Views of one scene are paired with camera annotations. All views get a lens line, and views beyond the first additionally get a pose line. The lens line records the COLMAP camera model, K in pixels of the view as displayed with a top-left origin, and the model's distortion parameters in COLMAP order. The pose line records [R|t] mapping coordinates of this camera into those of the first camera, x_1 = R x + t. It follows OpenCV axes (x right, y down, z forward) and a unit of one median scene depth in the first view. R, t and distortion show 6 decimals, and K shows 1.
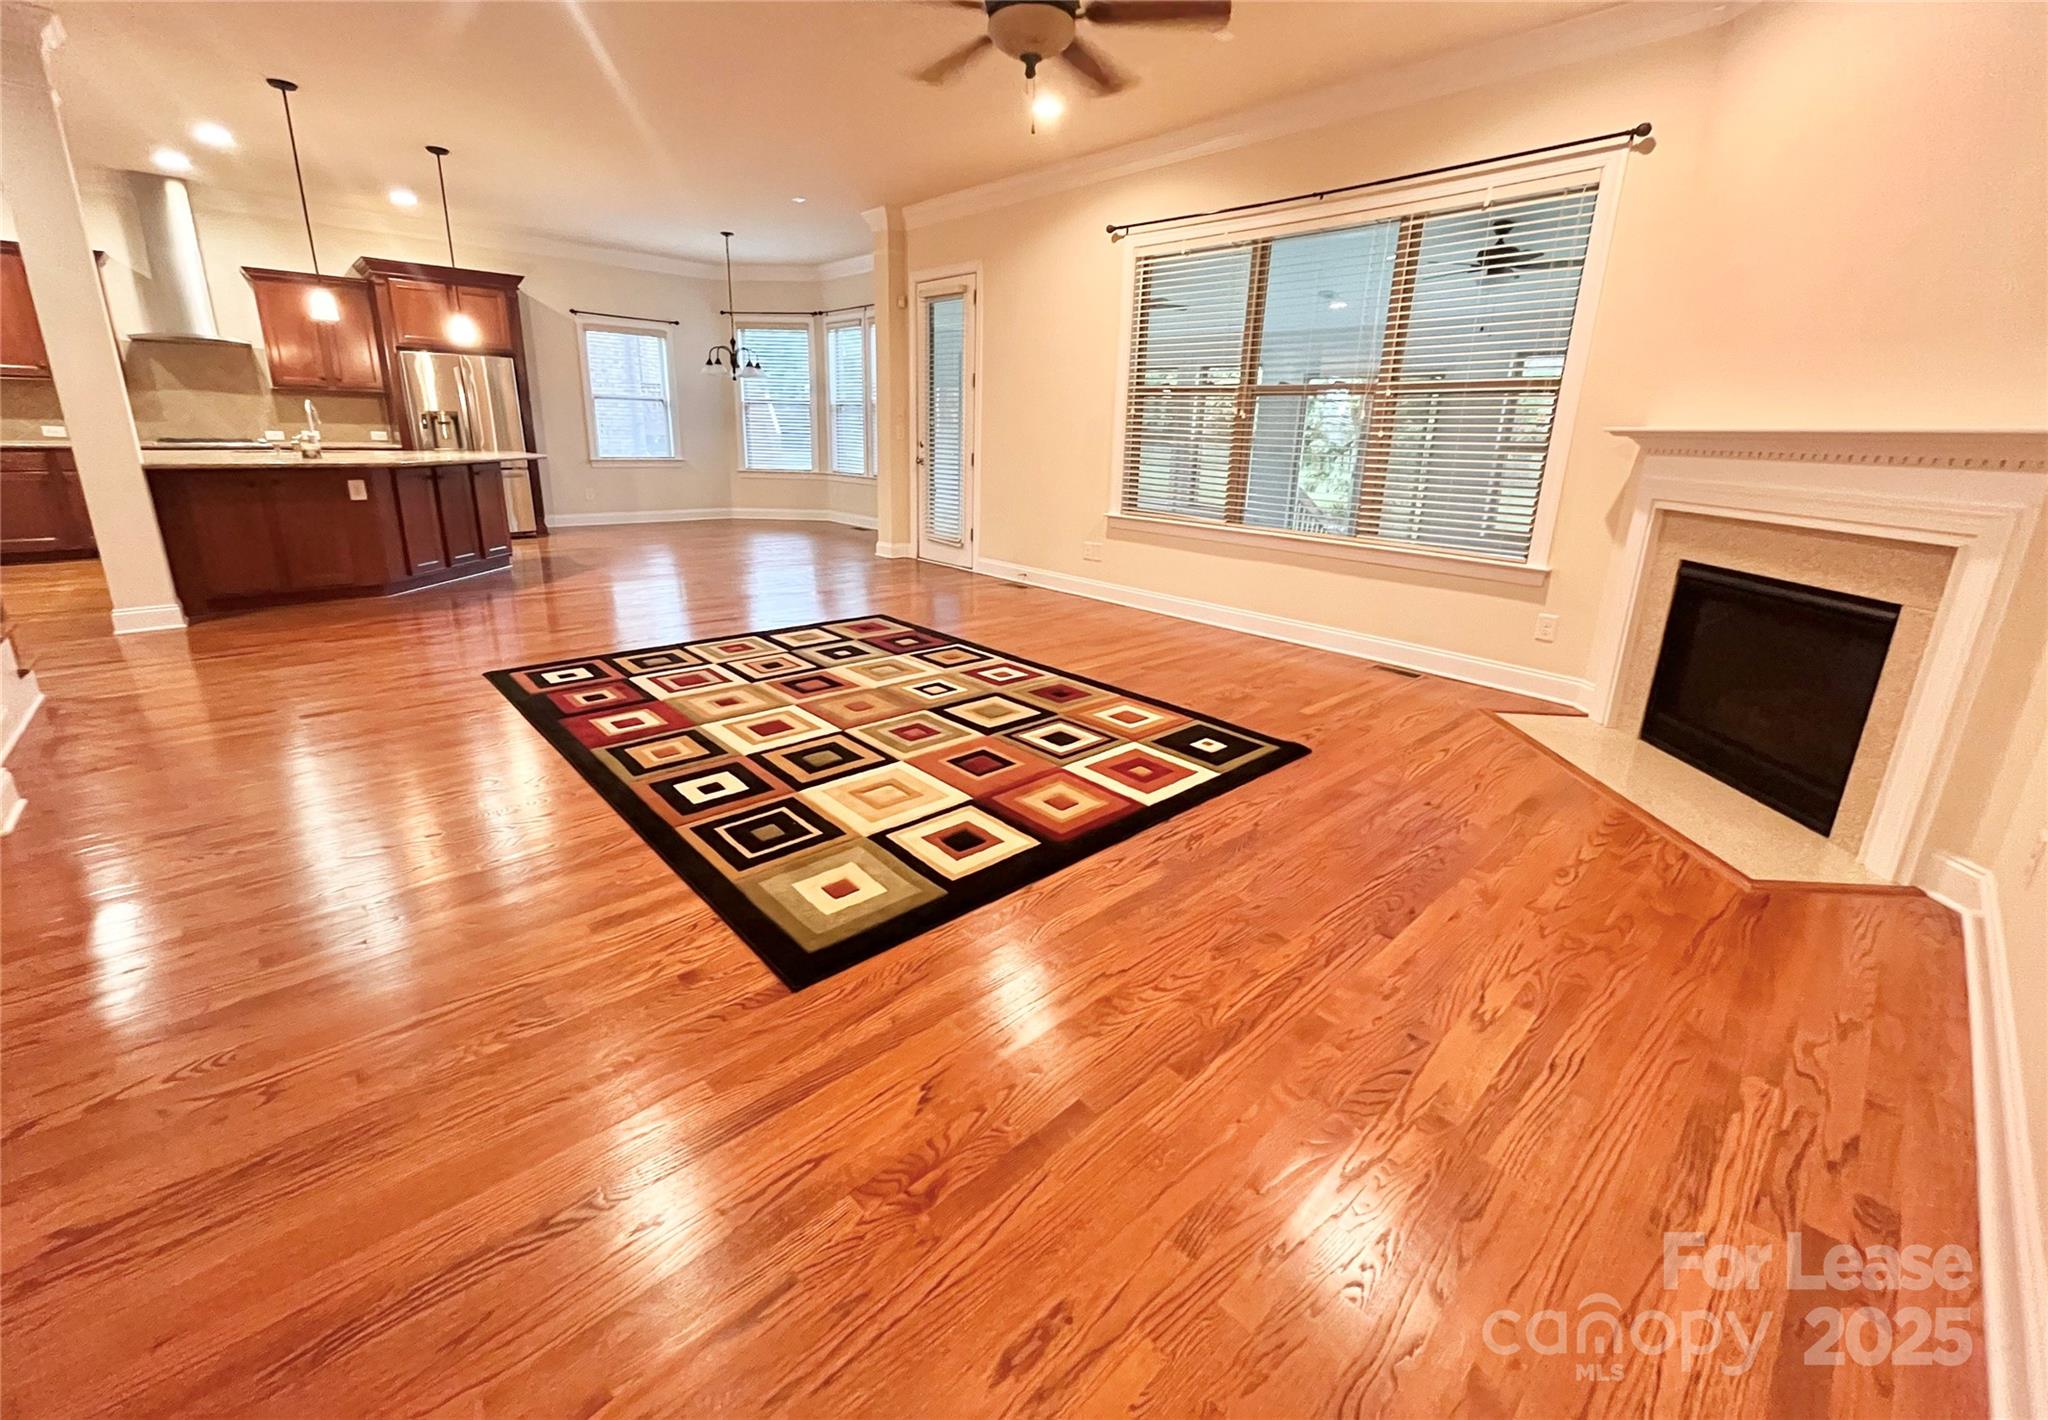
lens RADIAL K [[823.2, 0, 1016.4], [0, 823.2, 650.5], [0, 0, 1]] dist [-0.000069, 0.000189]
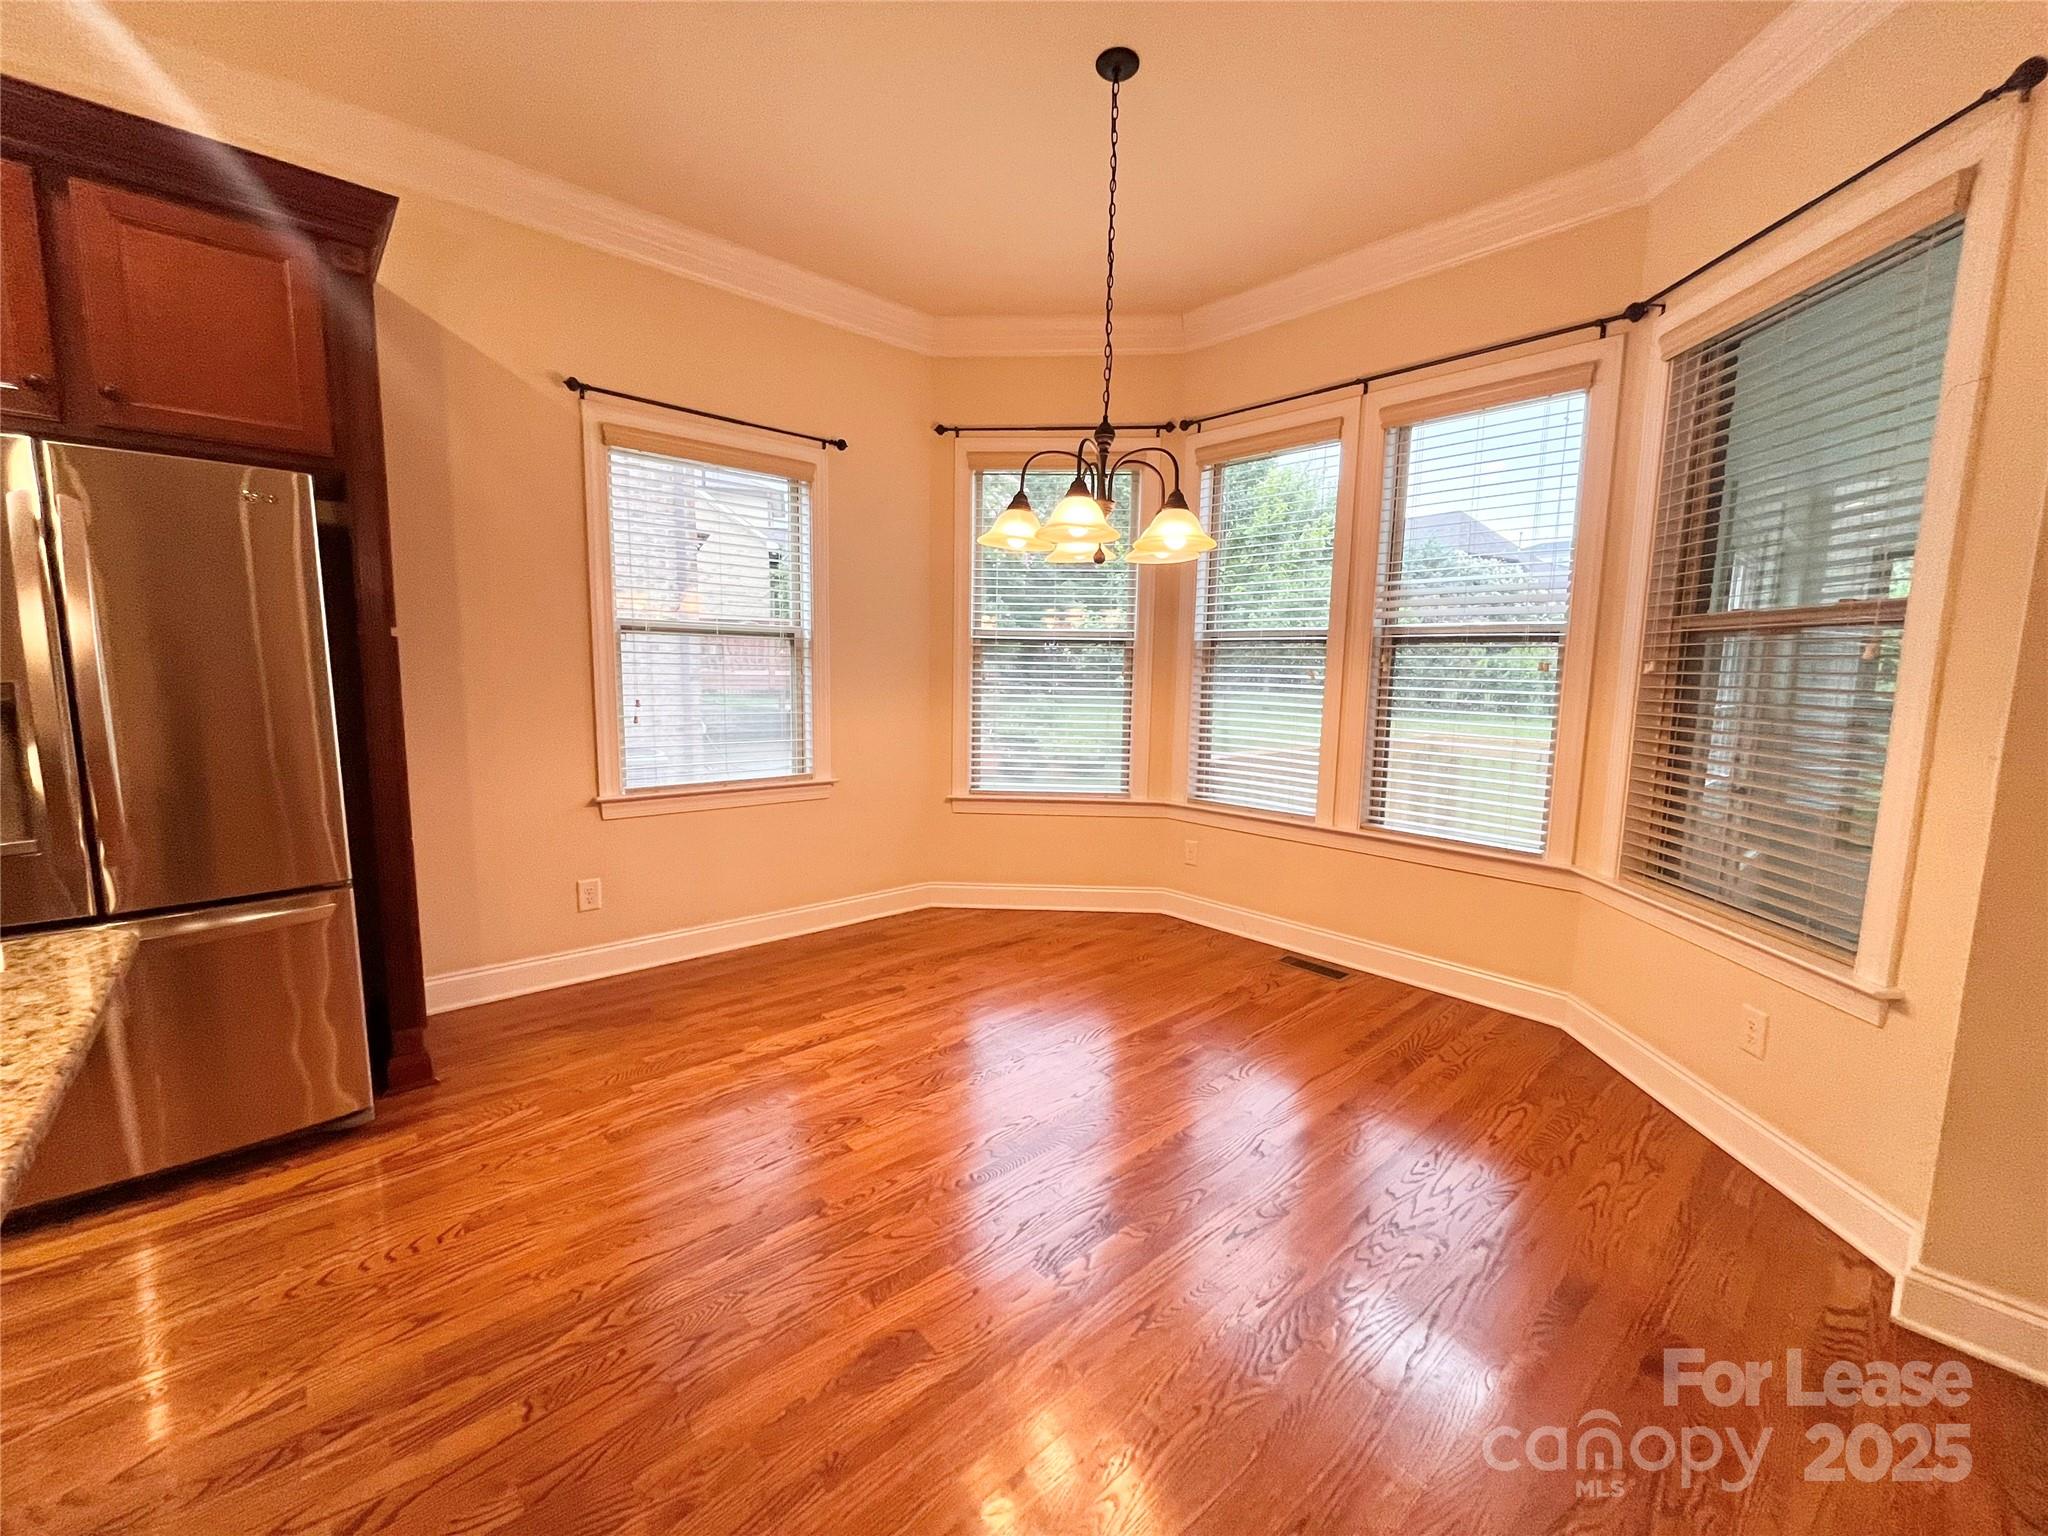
lens RADIAL K [[825.7, 0, 1020.5], [0, 825.7, 770.2], [0, 0, 1]] dist [-0.001797, 0.000125]
pose [[0.999918, -0.008959, -0.009133, -0.748836], [0.007596, 0.990176, -0.139618, -0.434631], [0.010294, 0.139537, 0.990163, 1.460350]]
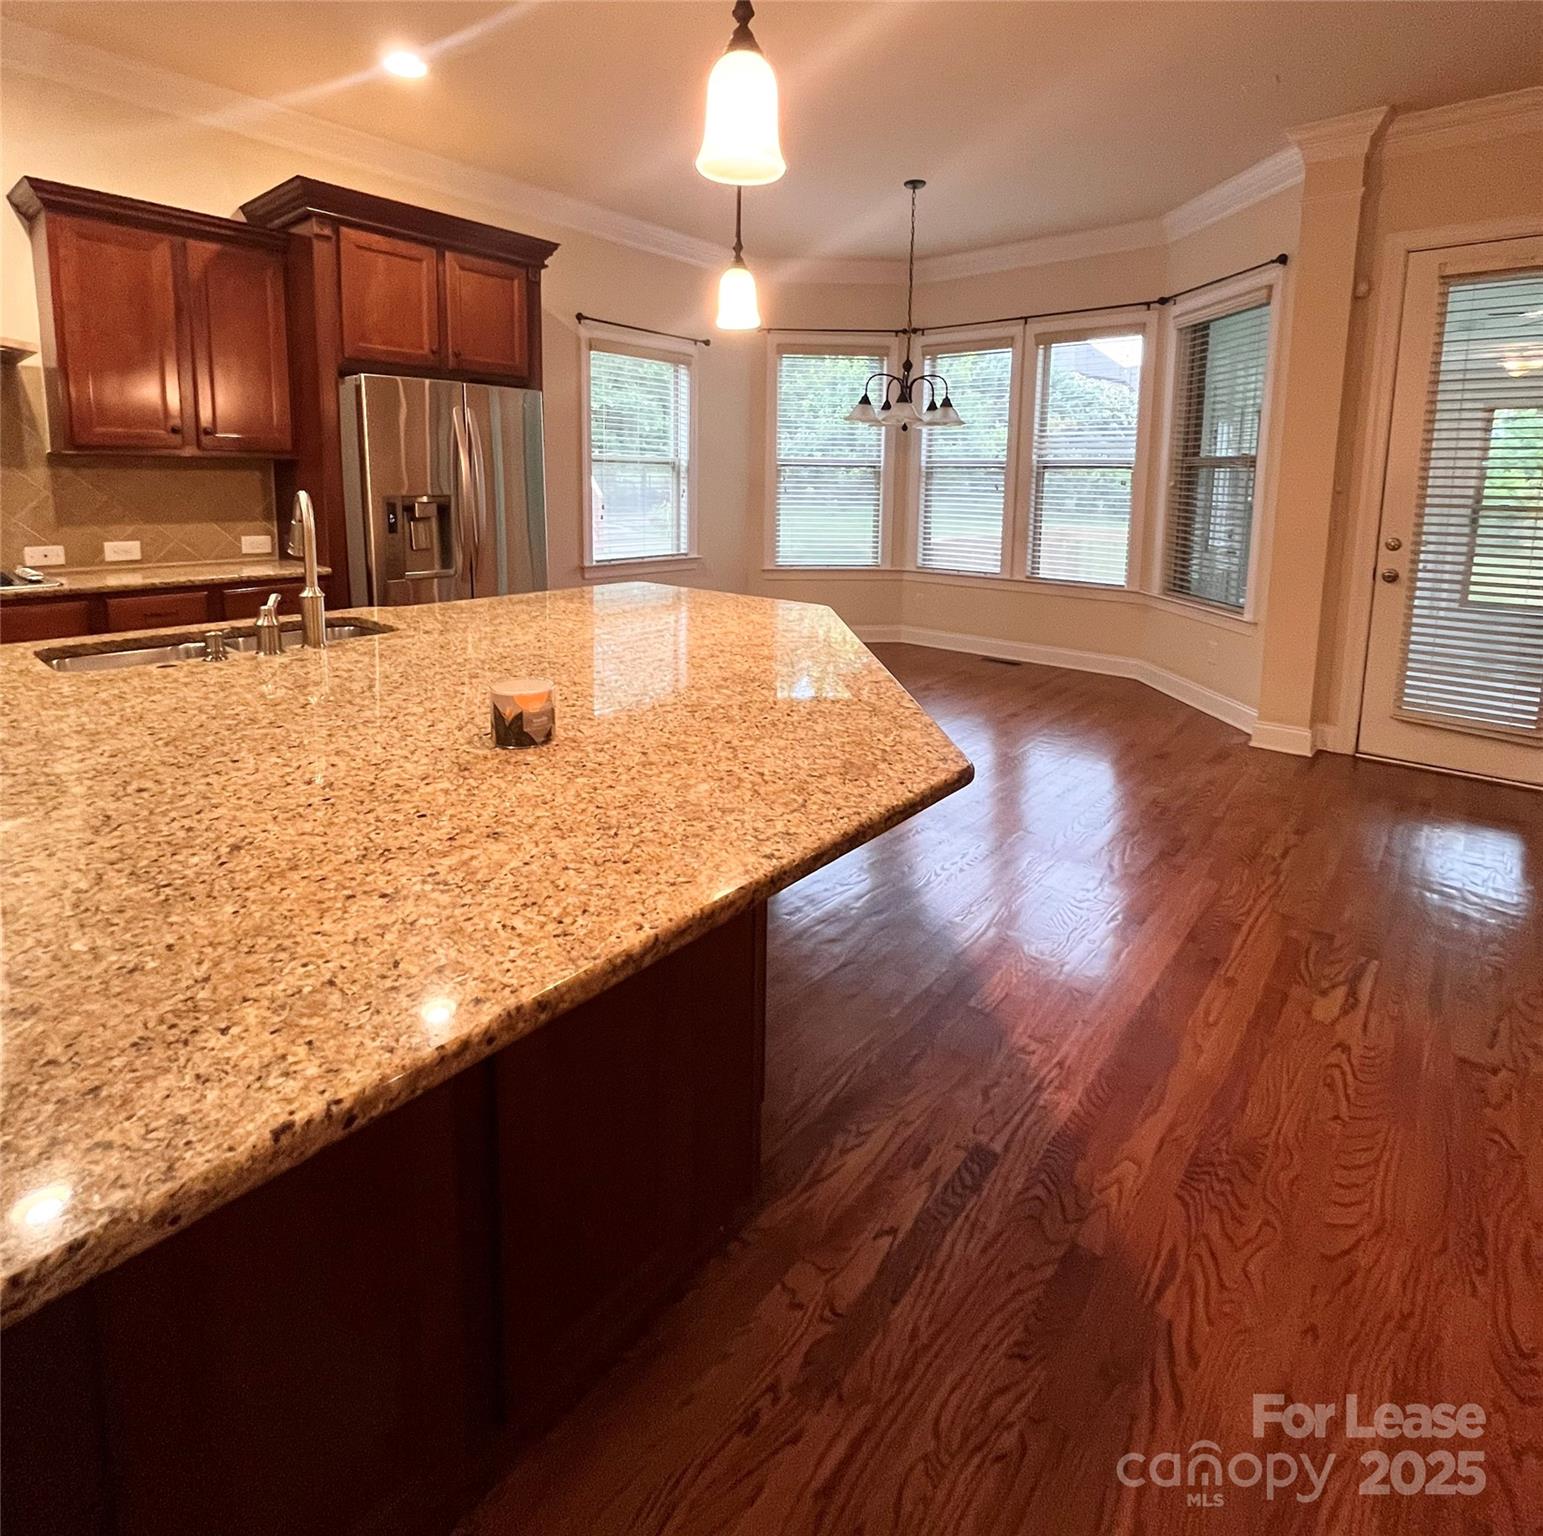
lens RADIAL K [[824.0, 0, 766.4], [0, 824.0, 581.8], [0, 0, 1]] dist [-0.002334, -0.000352]
pose [[0.992665, -0.027836, 0.117653, -1.030244], [0.043754, 0.989884, -0.134961, -0.309330], [-0.112706, 0.139119, 0.983841, 0.945599]]
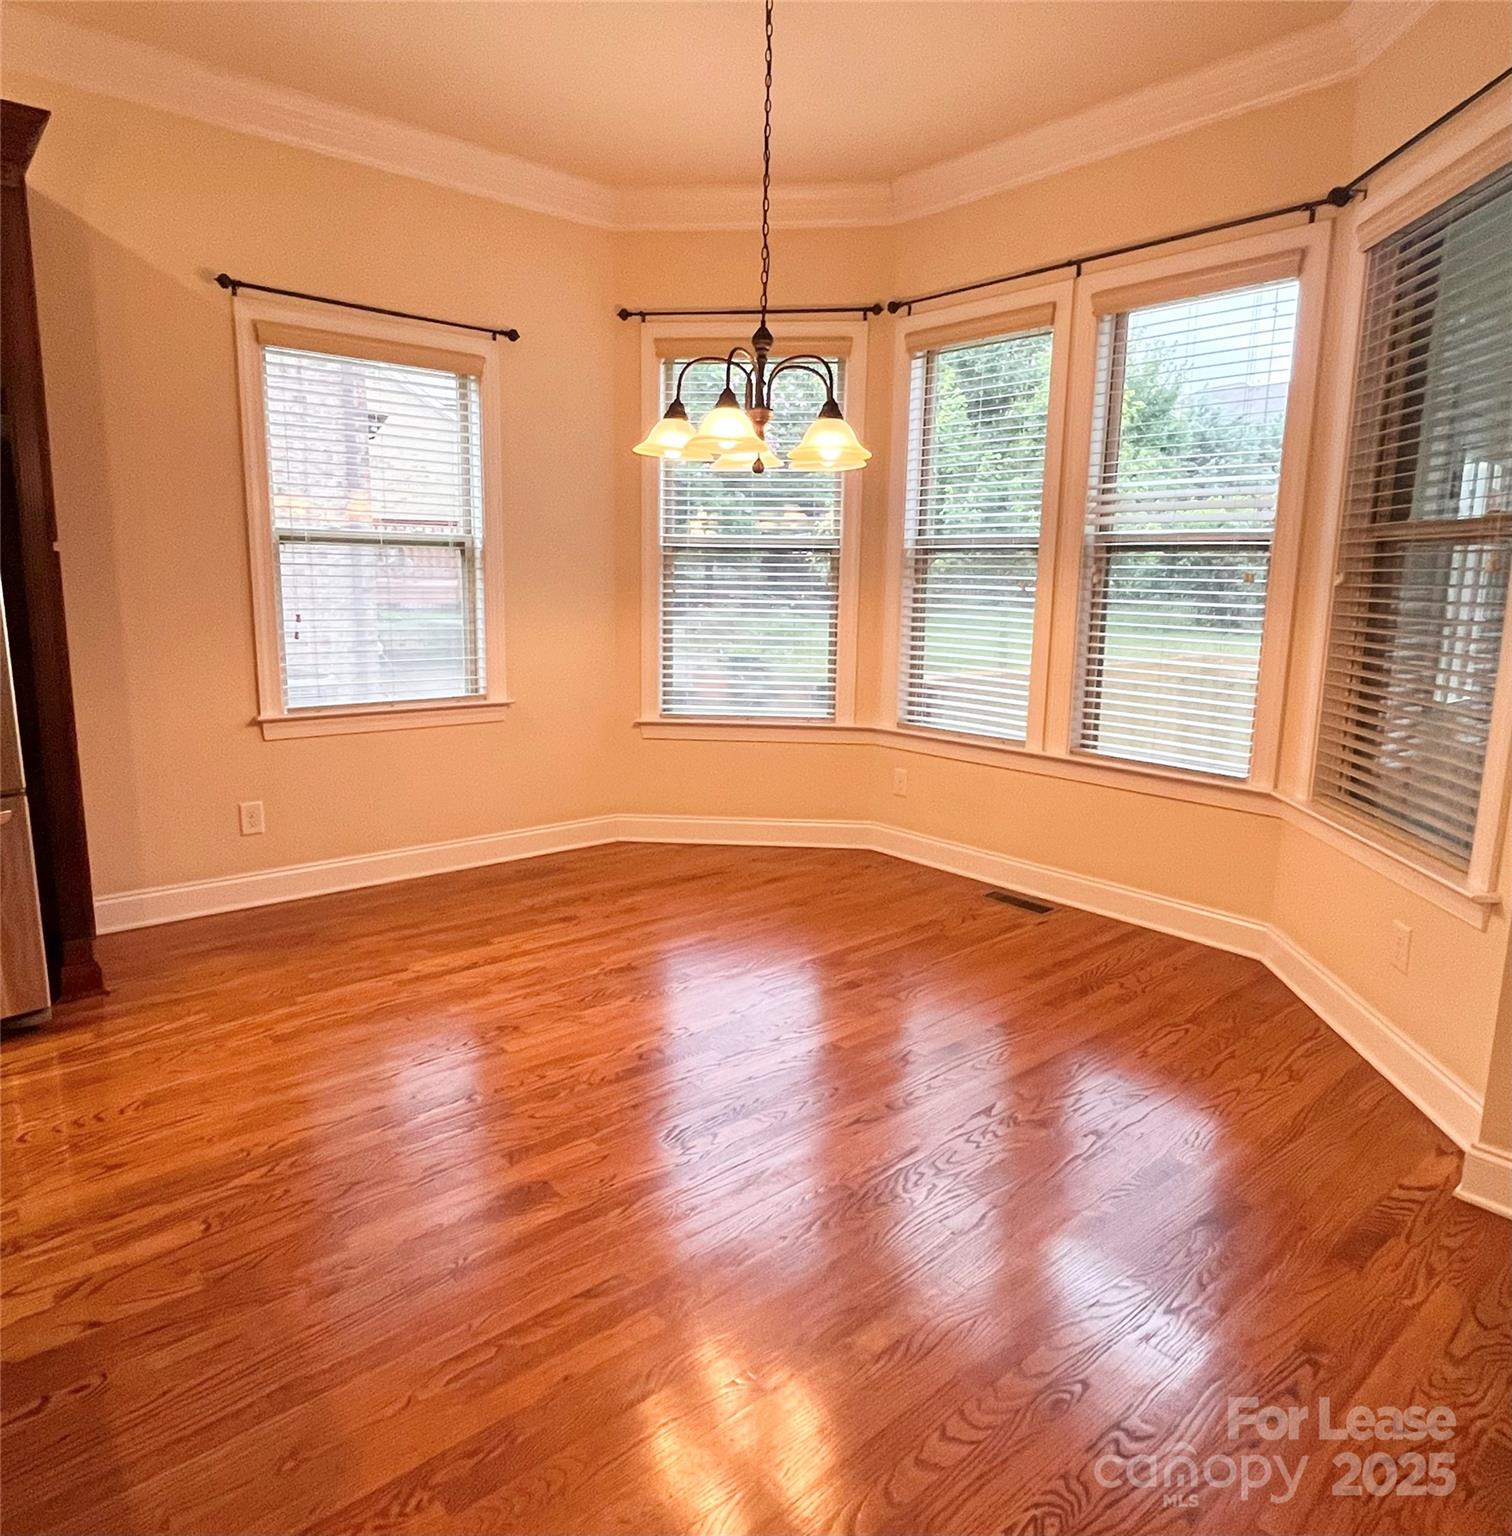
lens RADIAL K [[1019.1, 0, 742.3], [0, 1019.1, 747.6], [0, 0, 1]] dist [-0.000734, -0.000754]
pose [[0.999105, -0.005090, -0.042003, -0.677623], [0.001027, 0.995363, -0.096186, -0.403218], [0.042298, 0.096057, 0.994477, 1.332509]]
